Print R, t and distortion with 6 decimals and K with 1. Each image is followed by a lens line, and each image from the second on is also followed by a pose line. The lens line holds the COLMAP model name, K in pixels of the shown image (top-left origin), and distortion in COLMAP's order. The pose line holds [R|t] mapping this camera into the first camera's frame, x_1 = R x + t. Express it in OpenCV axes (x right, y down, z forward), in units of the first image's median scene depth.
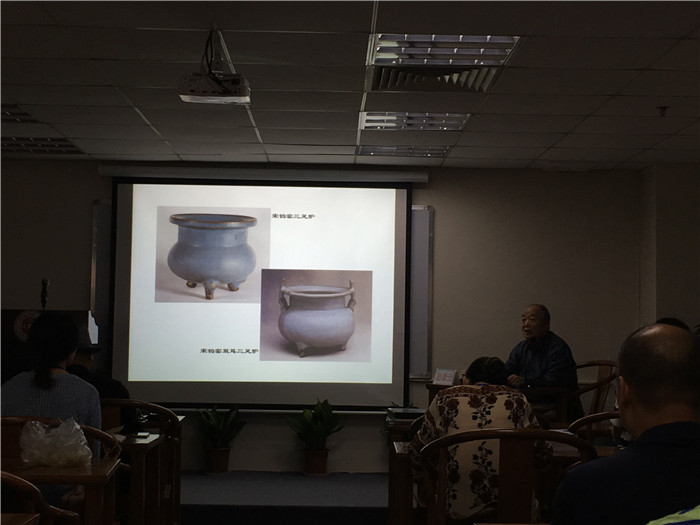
lens RADIAL K [[1267.3, 0, 349.2], [0, 1267.3, 260.8], [0, 0, 1]] dist [0.051888, 0.000000]
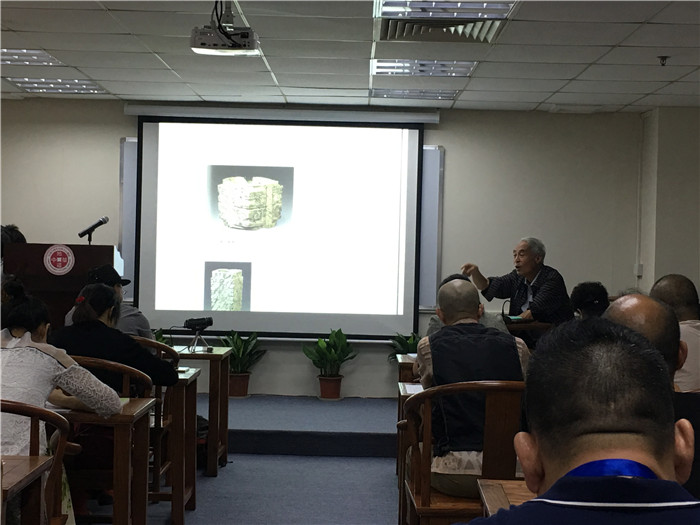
lens RADIAL K [[1193.2, 0, 352.9], [0, 1193.2, 264.8], [0, 0, 1]] dist [0.055093, 0.000000]
pose [[0.999793, 0.009121, -0.018198, 0.011809], [-0.007856, 0.997626, 0.068415, -0.014360], [0.018778, -0.068258, 0.997491, 0.010582]]
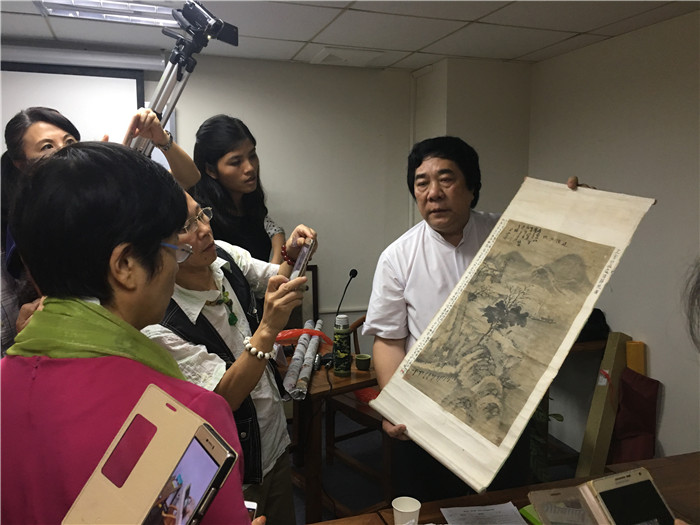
lens RADIAL K [[591.1, 0, 347.2], [0, 591.1, 262.0], [0, 0, 1]] dist [0.049265, -0.026979]
pose [[0.946291, -0.054322, 0.318719, 0.052493], [-0.003658, 0.983923, 0.178558, -0.015582], [-0.323294, -0.170134, 0.930879, 0.708989]]
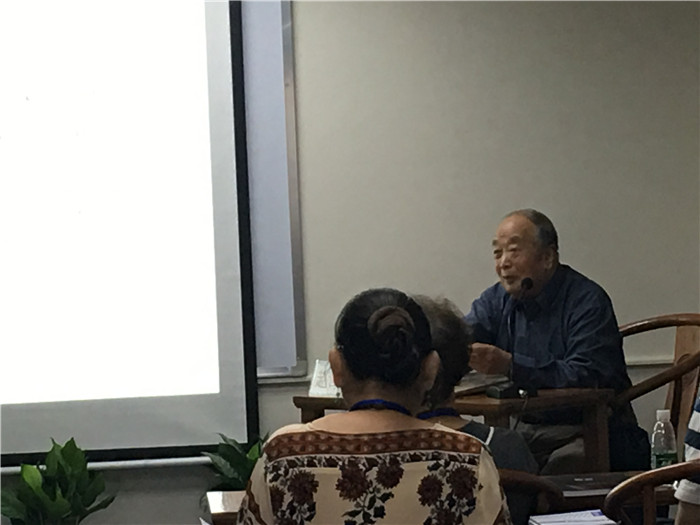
lens RADIAL K [[3226.2, 0, 345.8], [0, 3226.2, 261.7], [0, 0, 1]] dist [0.355415, 0.000000]
pose [[0.995158, -0.061322, 0.076808, -0.006811], [0.055652, 0.995711, 0.073905, -0.034069], [-0.081010, -0.069272, 0.994303, -0.139394]]
